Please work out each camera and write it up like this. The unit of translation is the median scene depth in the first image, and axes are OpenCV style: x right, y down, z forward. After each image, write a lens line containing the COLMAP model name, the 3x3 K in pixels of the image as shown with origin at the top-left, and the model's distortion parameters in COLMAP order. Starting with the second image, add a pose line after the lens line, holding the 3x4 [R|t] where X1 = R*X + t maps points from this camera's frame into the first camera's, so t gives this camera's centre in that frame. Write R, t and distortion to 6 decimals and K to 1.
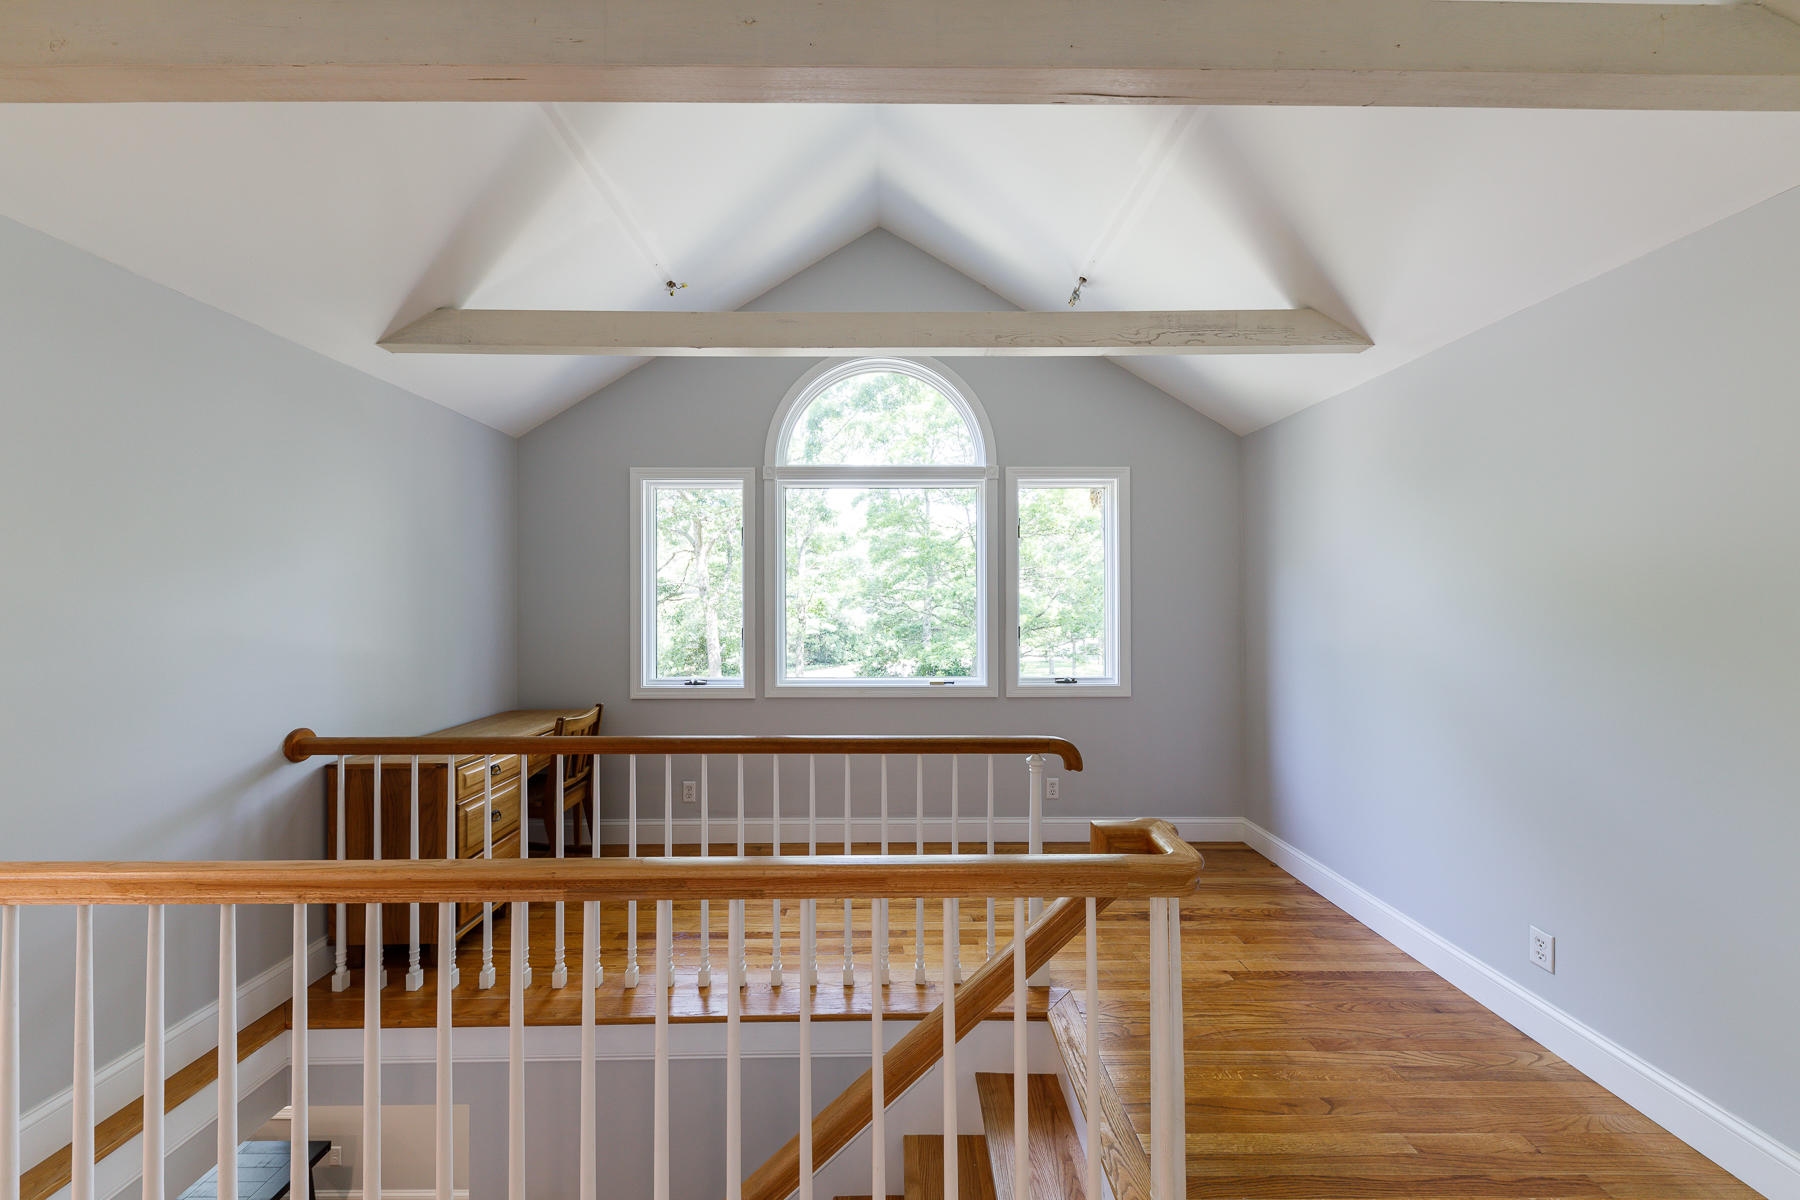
lens RADIAL K [[607.3, 0, 882.1], [0, 607.3, 598.3], [0, 0, 1]] dist [0.001726, 0.000036]
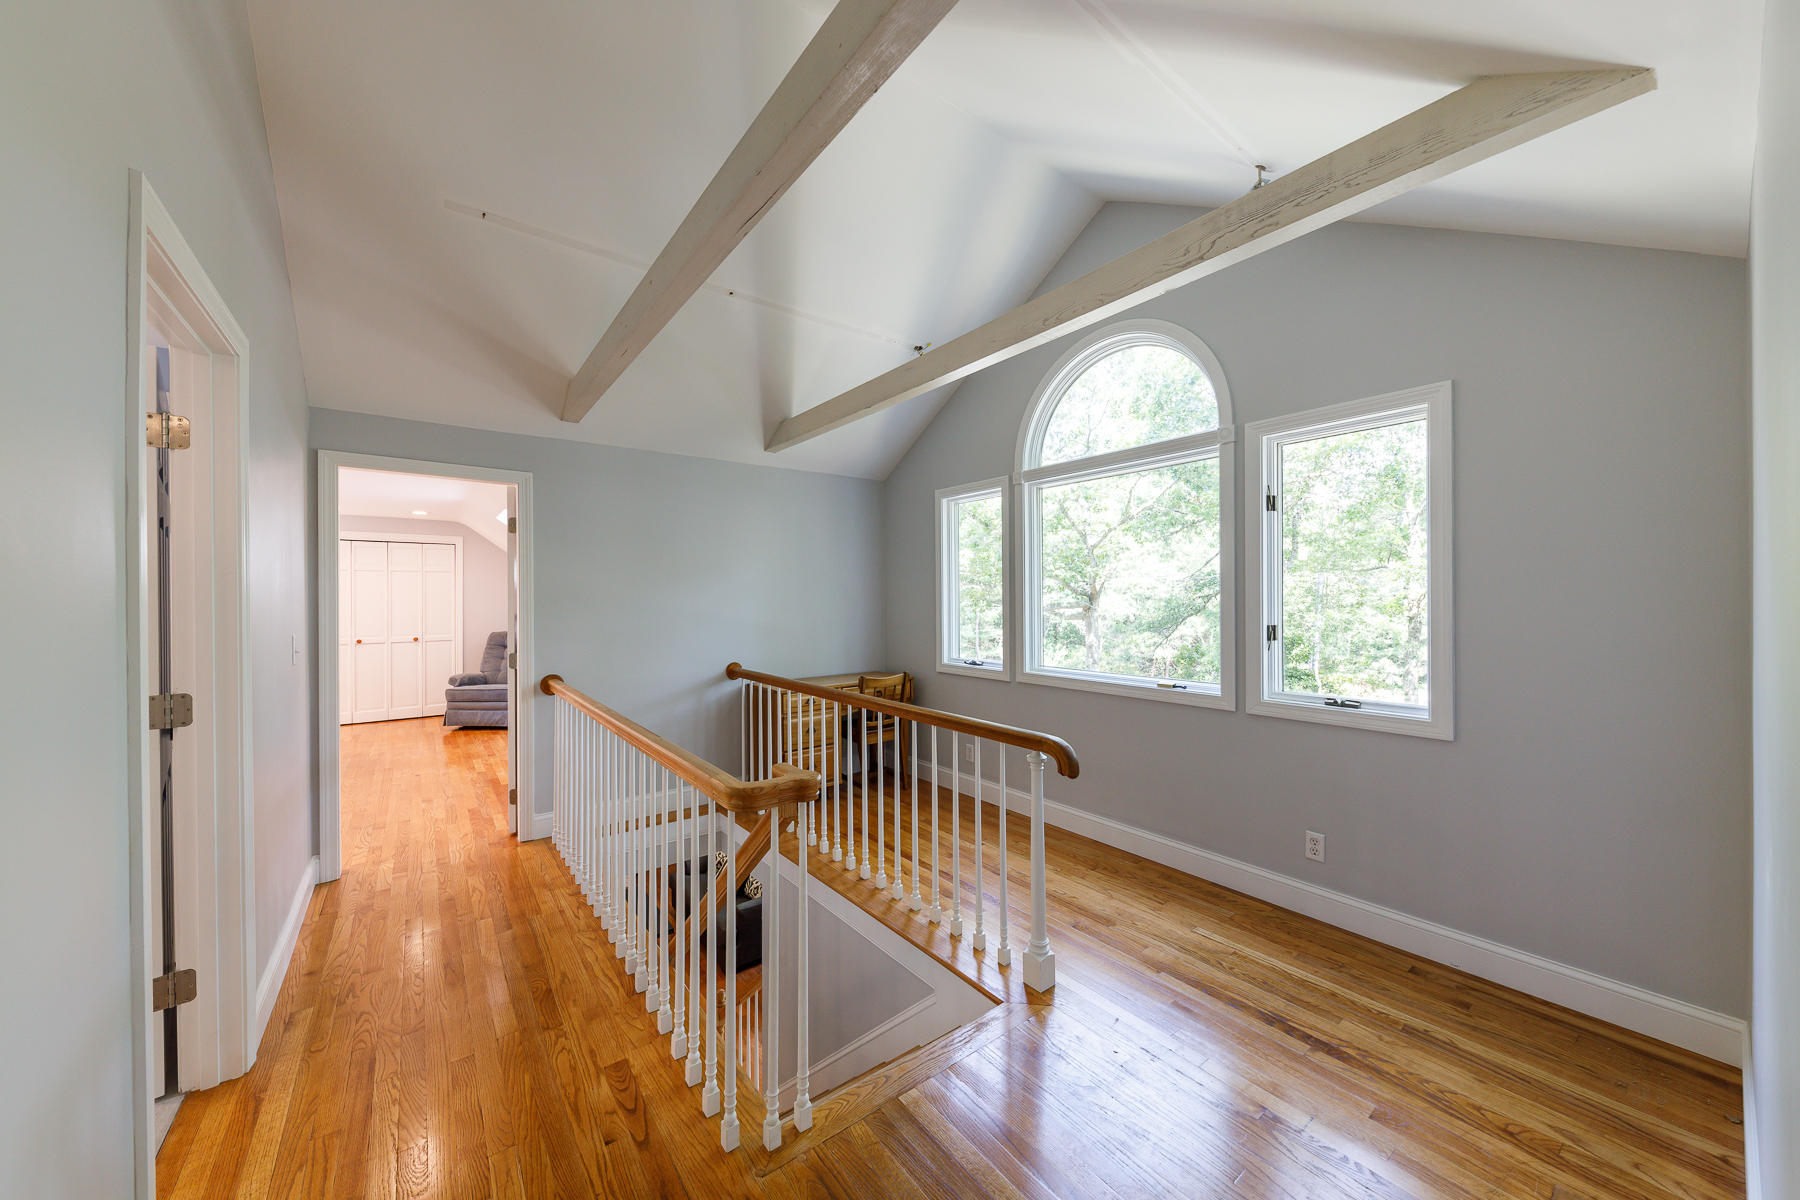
lens RADIAL K [[623.7, 0, 894.4], [0, 623.7, 601.9], [0, 0, 1]] dist [-0.001966, -0.000269]
pose [[0.604426, 0.003819, -0.796652, 0.573863], [0.008806, 0.999895, 0.011475, 0.003189], [0.796613, -0.013951, 0.604329, 0.139992]]
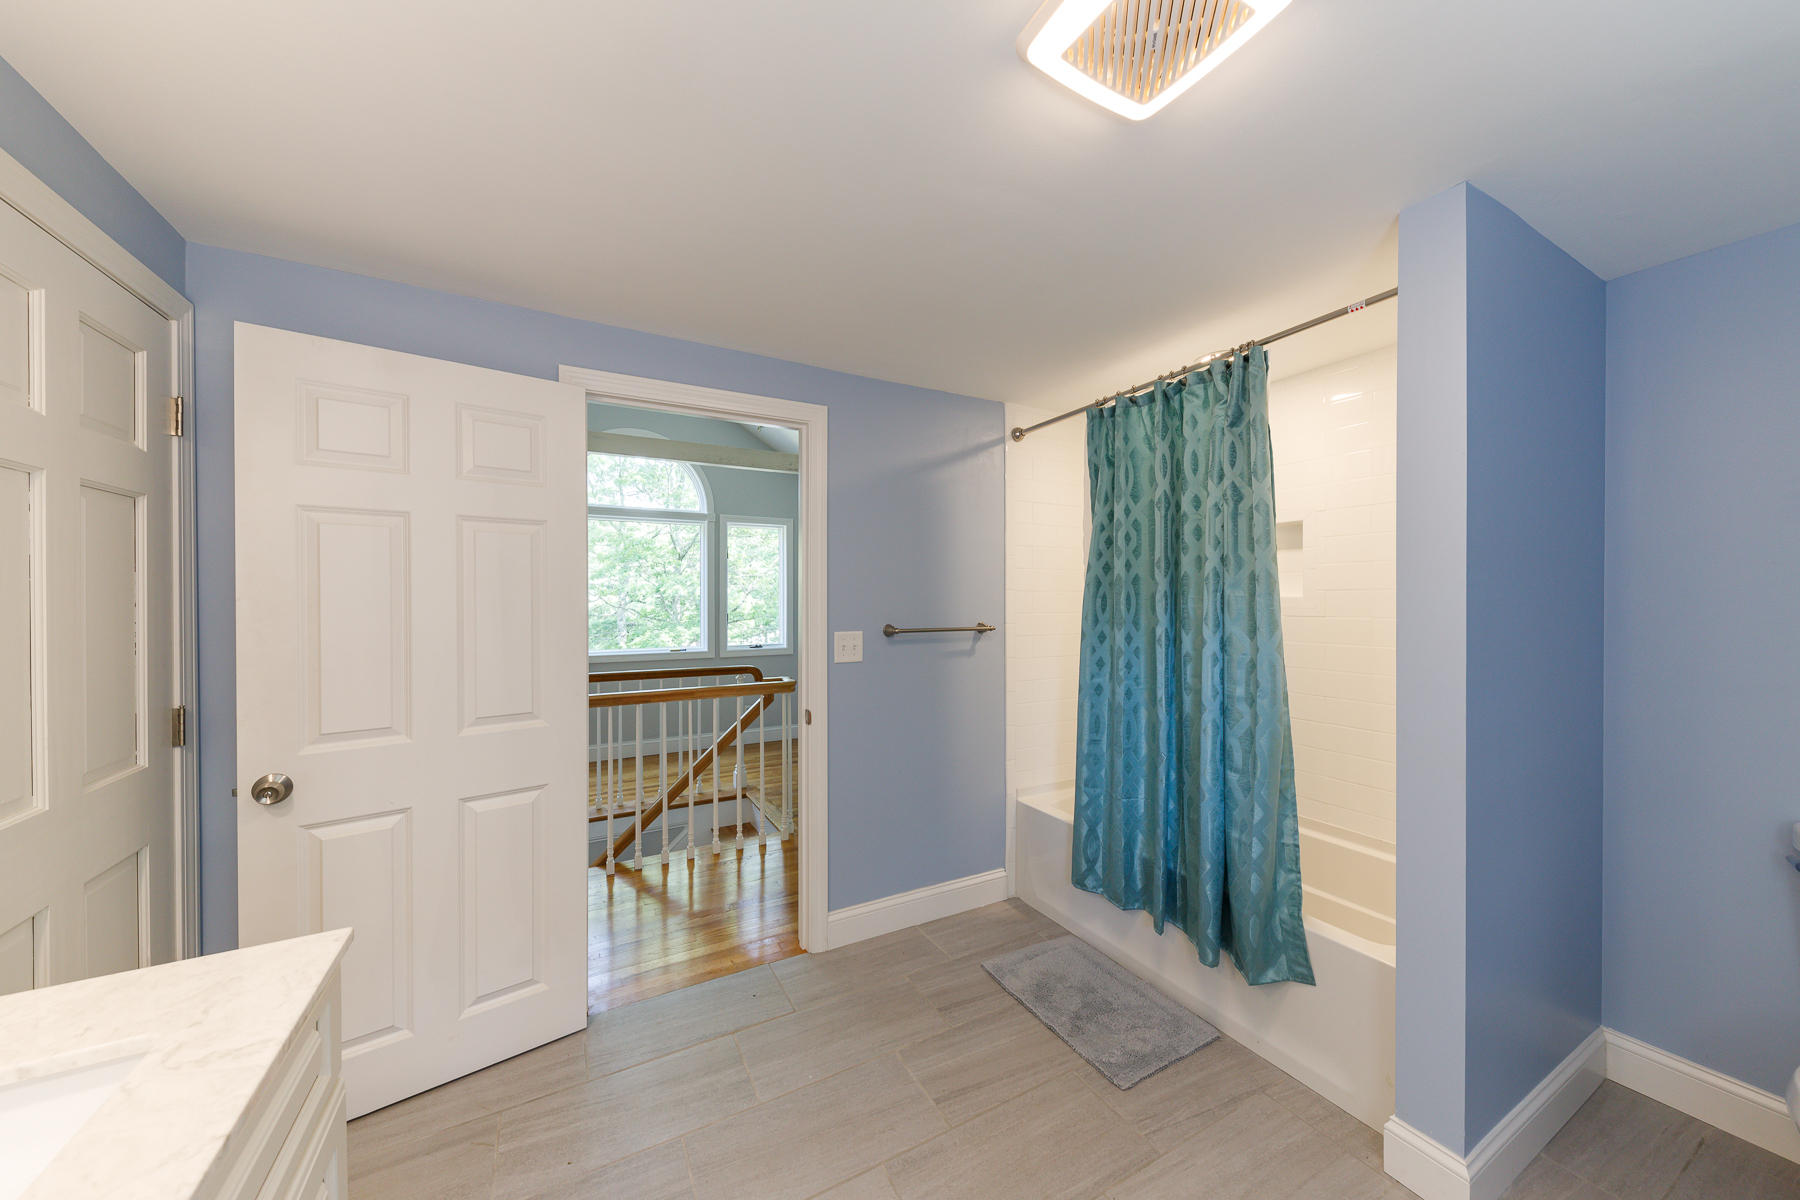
lens RADIAL K [[623.7, 0, 885.8], [0, 623.7, 600.3], [0, 0, 1]] dist [-0.001966, -0.000269]
pose [[0.880464, 0.002795, 0.474105, -0.192736], [-0.007886, 0.999931, 0.008749, -0.007226], [-0.474048, -0.011442, 0.880425, -0.664813]]
